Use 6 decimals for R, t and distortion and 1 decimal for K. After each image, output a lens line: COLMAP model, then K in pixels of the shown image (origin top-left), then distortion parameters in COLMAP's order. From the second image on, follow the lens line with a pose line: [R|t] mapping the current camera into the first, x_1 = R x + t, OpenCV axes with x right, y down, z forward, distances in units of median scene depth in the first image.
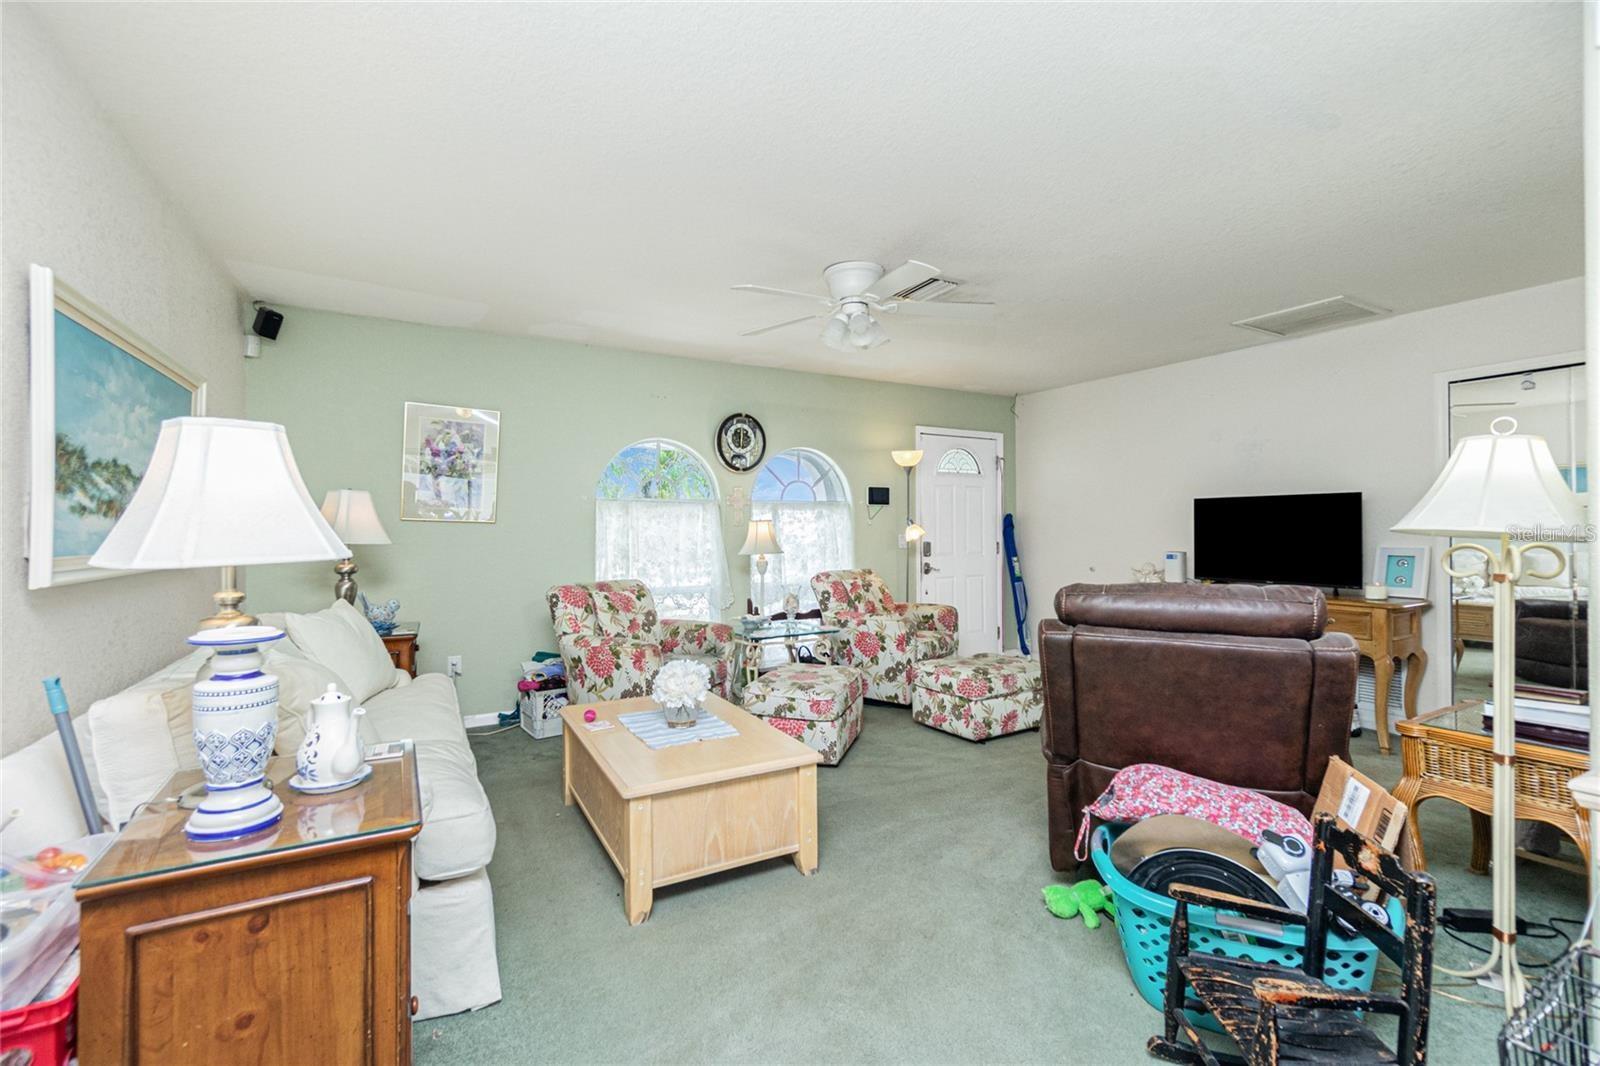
lens RADIAL K [[690.2, 0, 791.5], [0, 690.2, 535.7], [0, 0, 1]] dist [-0.003008, 0.000465]
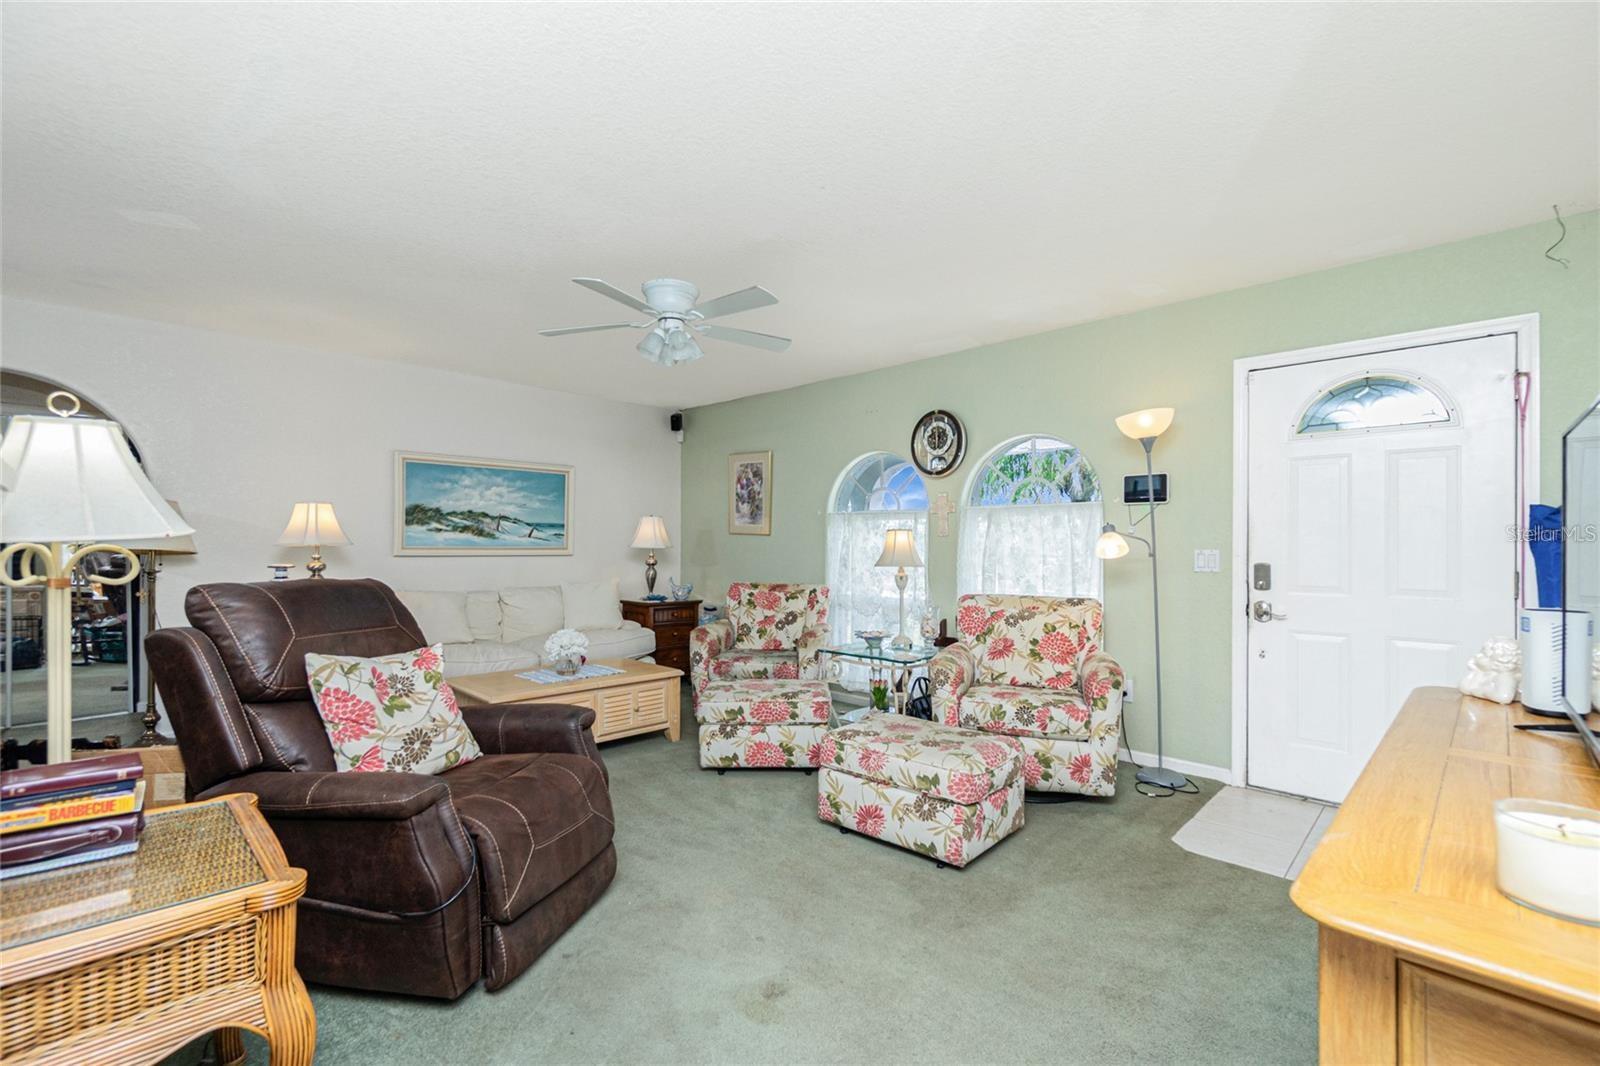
lens RADIAL K [[690.2, 0, 791.5], [0, 690.2, 535.7], [0, 0, 1]] dist [-0.003008, 0.000465]
pose [[0.284779, -0.004594, -0.958582, 0.837775], [-0.008023, 0.999942, -0.007175, -0.006565], [0.958560, 0.009734, 0.284725, 0.637645]]
